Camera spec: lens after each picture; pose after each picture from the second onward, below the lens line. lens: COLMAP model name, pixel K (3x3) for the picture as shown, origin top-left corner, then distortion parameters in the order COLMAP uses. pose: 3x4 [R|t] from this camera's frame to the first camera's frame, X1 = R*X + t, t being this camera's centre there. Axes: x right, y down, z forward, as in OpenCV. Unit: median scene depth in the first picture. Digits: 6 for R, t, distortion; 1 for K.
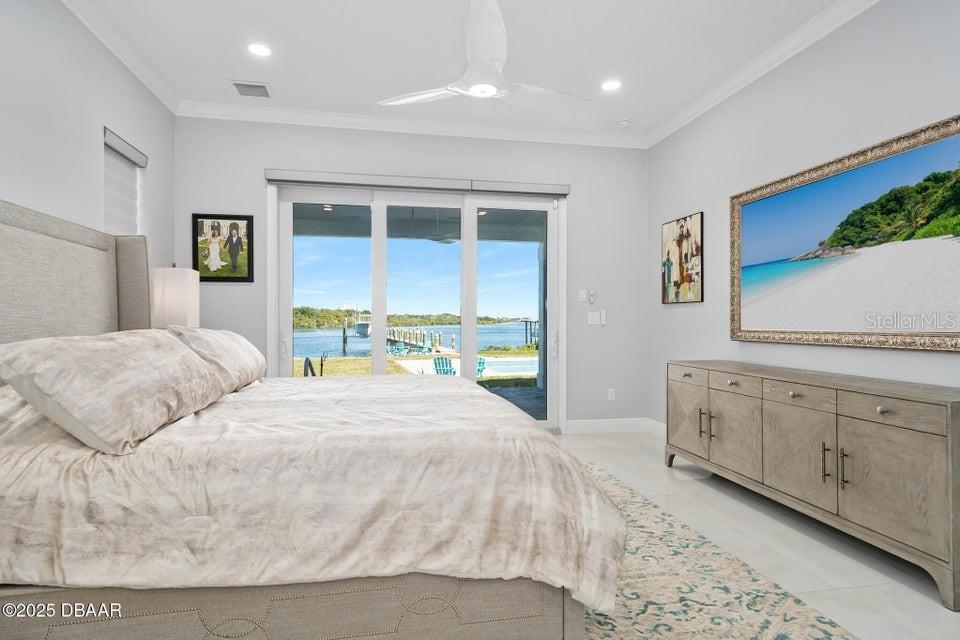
lens RADIAL K [[520.5, 0, 483.3], [0, 520.5, 325.0], [0, 0, 1]] dist [-0.001322, -0.000156]
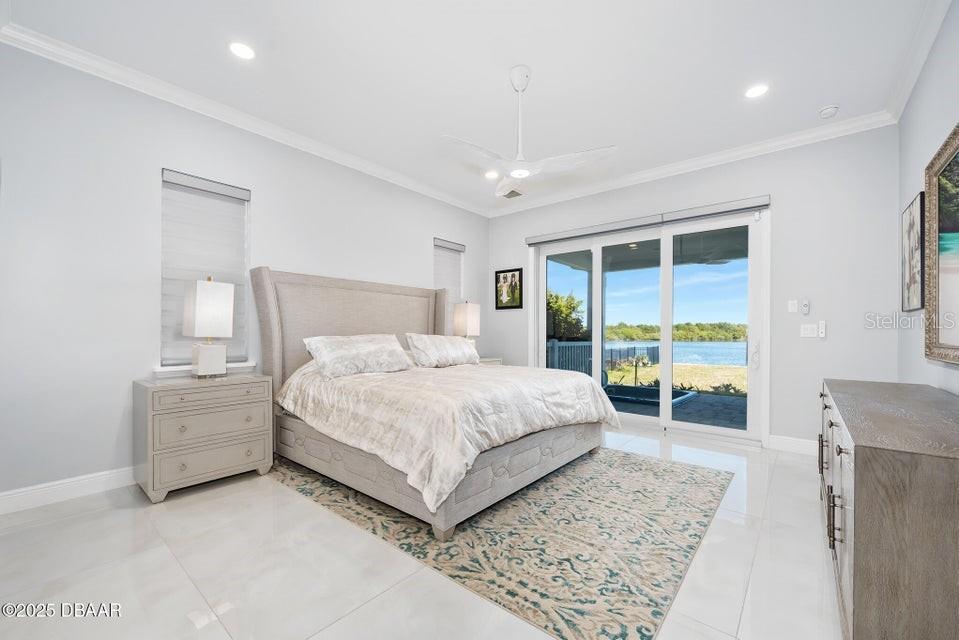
lens RADIAL K [[394.1, 0, 477.3], [0, 394.1, 335.6], [0, 0, 1]] dist [-0.000716, 0.000238]
pose [[0.628274, 0.008545, -0.777945, 0.433532], [-0.011070, 0.999937, 0.002043, 0.001967], [0.777913, 0.007329, 0.628329, 0.115431]]
